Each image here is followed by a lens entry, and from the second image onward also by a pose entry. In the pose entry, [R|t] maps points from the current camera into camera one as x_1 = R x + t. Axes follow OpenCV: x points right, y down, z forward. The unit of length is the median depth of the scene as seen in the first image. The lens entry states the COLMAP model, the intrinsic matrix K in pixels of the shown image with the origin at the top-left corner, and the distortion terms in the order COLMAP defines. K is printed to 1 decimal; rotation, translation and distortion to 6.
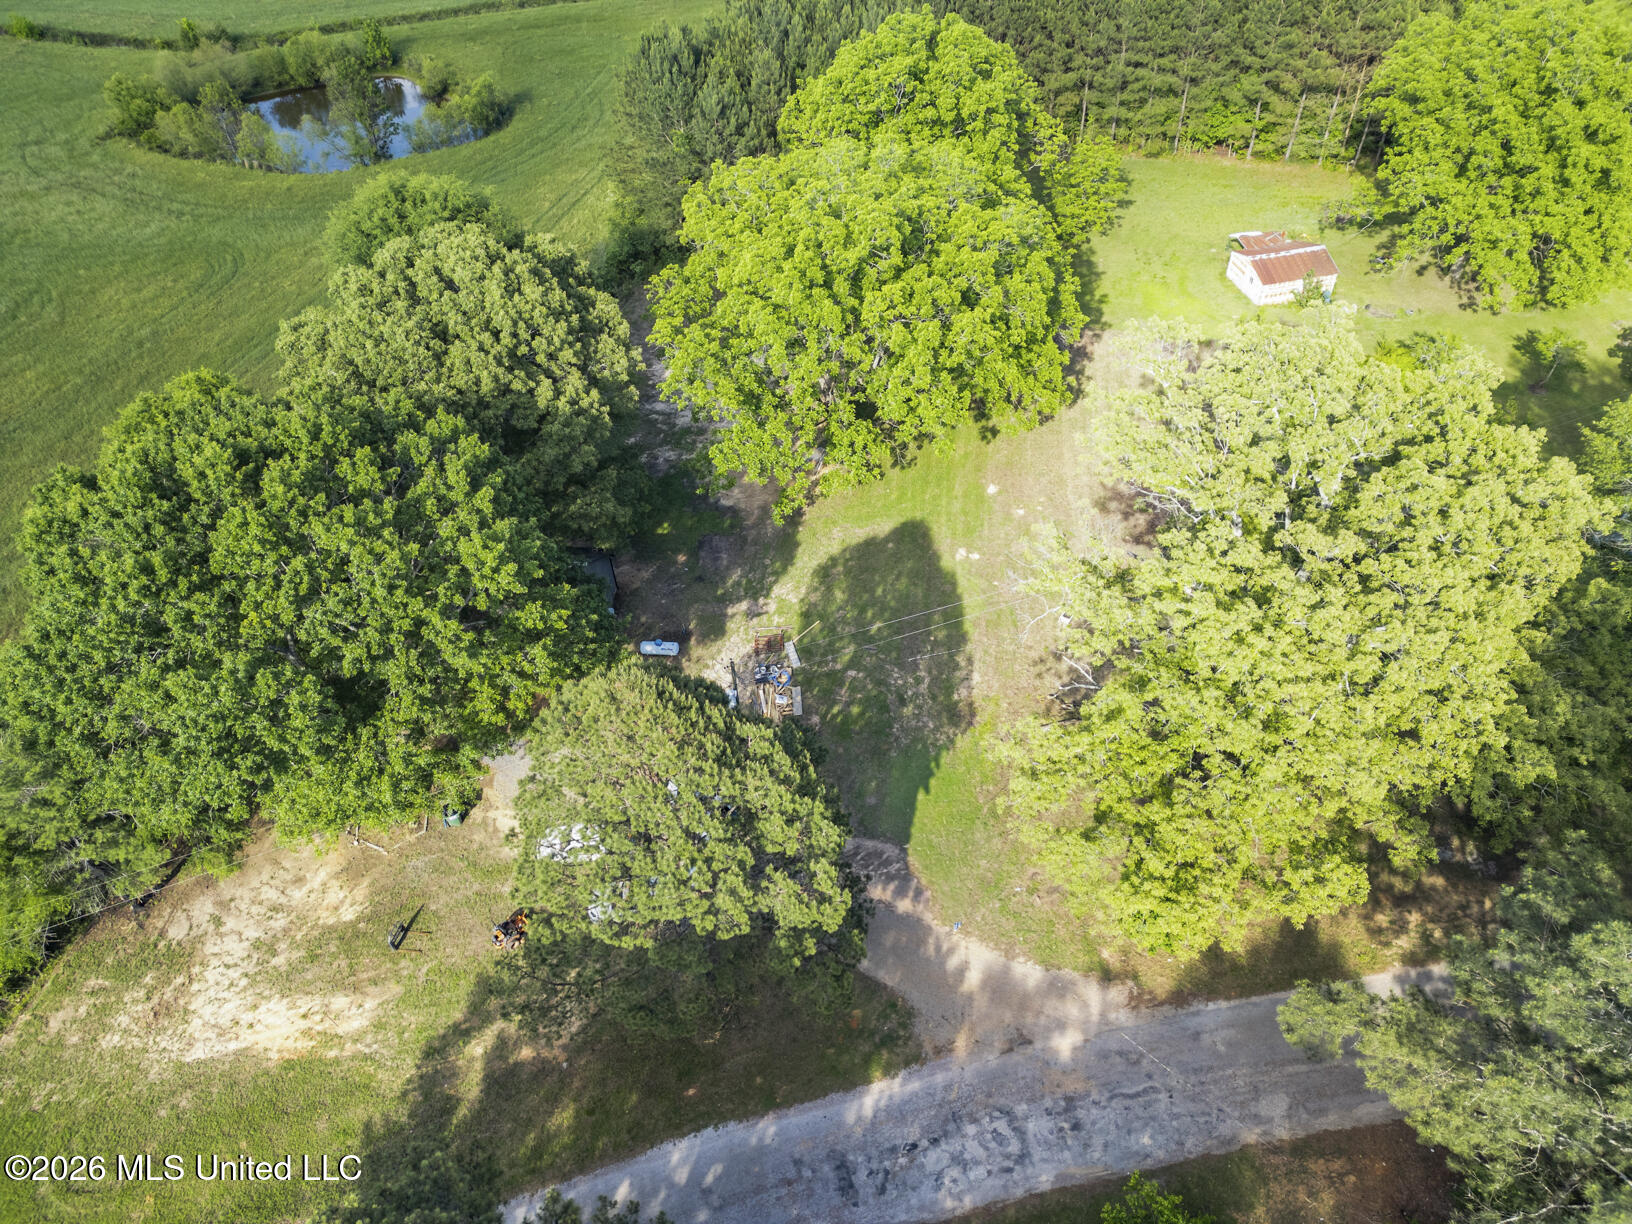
lens RADIAL K [[1138.5, 0, 814.9], [0, 1138.5, 607.7], [0, 0, 1]] dist [0.032877, -0.024375]
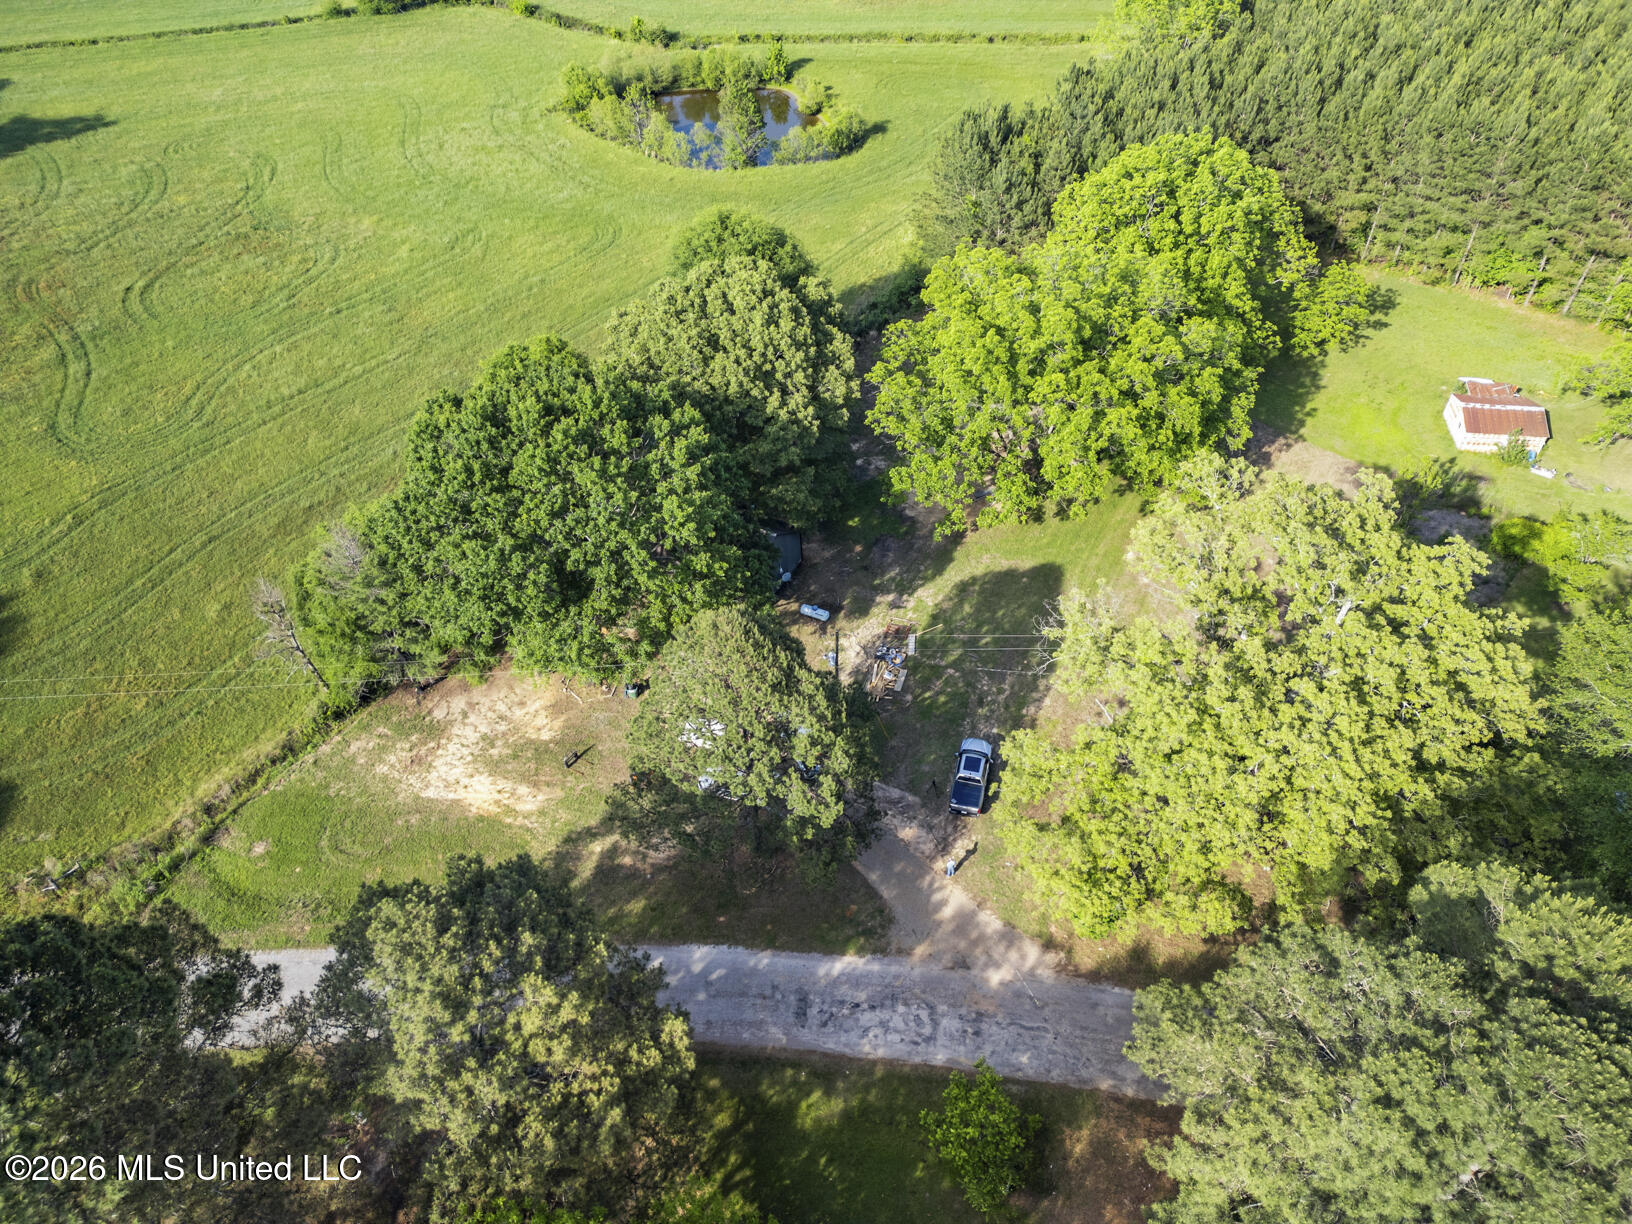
lens RADIAL K [[1138.5, 0, 818.3], [0, 1138.5, 612.5], [0, 0, 1]] dist [0.032877, -0.024375]
pose [[0.936526, 0.255926, -0.239627, 0.213357], [-0.252372, 0.966539, 0.045941, -0.029471], [0.243366, 0.017450, 0.969777, -0.294313]]
